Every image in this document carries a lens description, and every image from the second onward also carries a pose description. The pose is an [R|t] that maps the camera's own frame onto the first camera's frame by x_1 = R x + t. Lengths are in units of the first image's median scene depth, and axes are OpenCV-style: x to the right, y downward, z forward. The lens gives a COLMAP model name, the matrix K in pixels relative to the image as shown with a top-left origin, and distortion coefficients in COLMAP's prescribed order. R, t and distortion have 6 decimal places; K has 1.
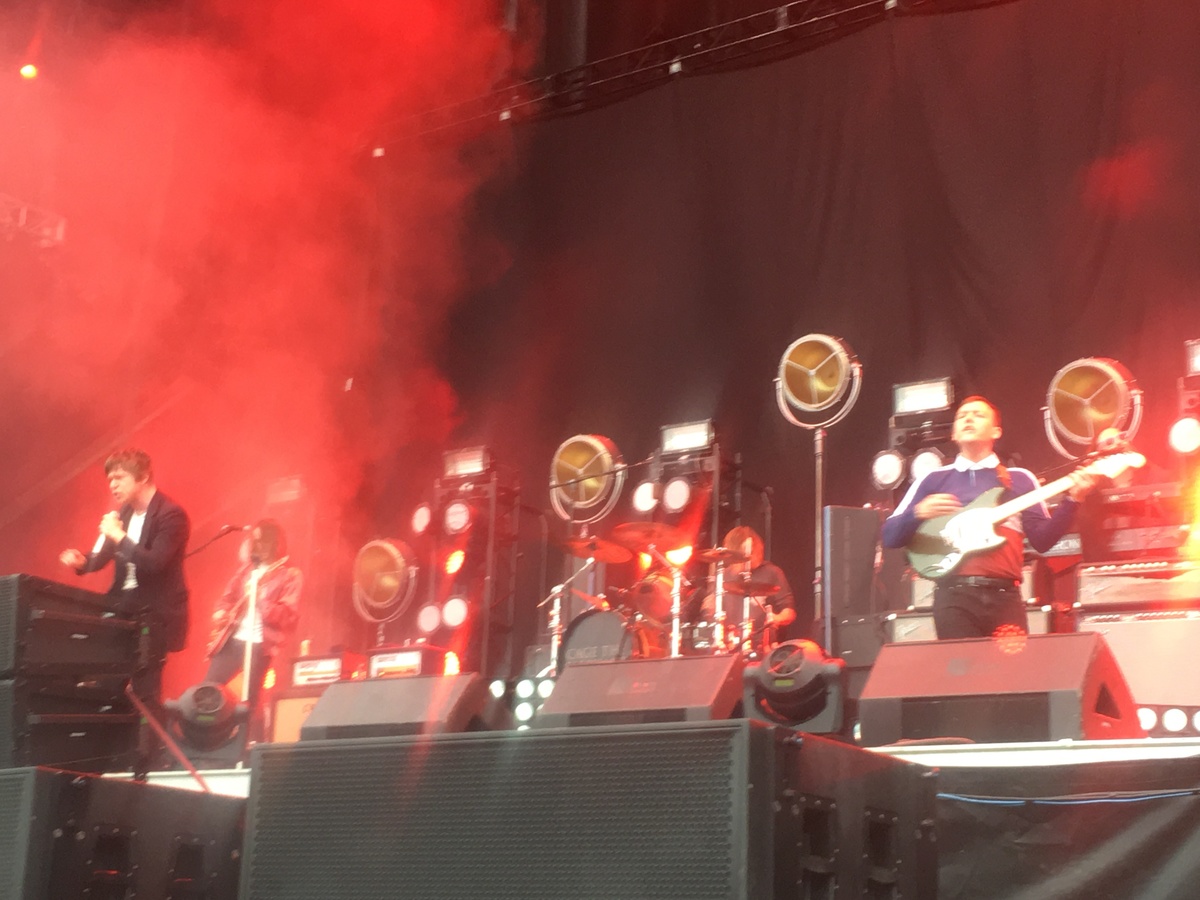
lens RADIAL K [[1961.7, 0, 600.0], [0, 1961.7, 450.0], [0, 0, 1]] dist [0.018368, 0.051178]
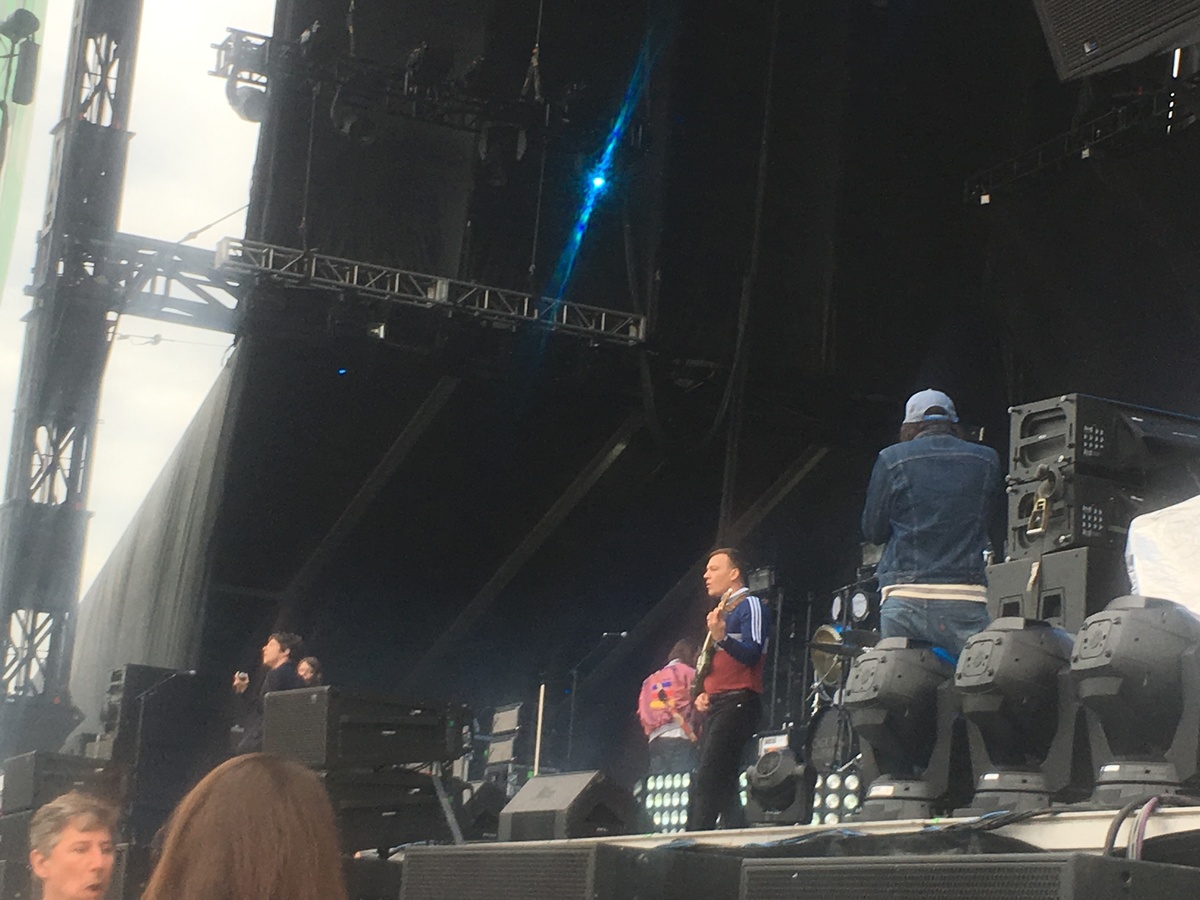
lens RADIAL K [[2479.0, 0, 600.0], [0, 2479.0, 450.0], [0, 0, 1]] dist [0.034274, 0.061180]
pose [[0.883756, -0.073207, -0.462186, 0.800978], [0.079880, 0.996791, -0.005145, -0.101743], [0.461080, -0.032373, 0.886768, -0.511806]]
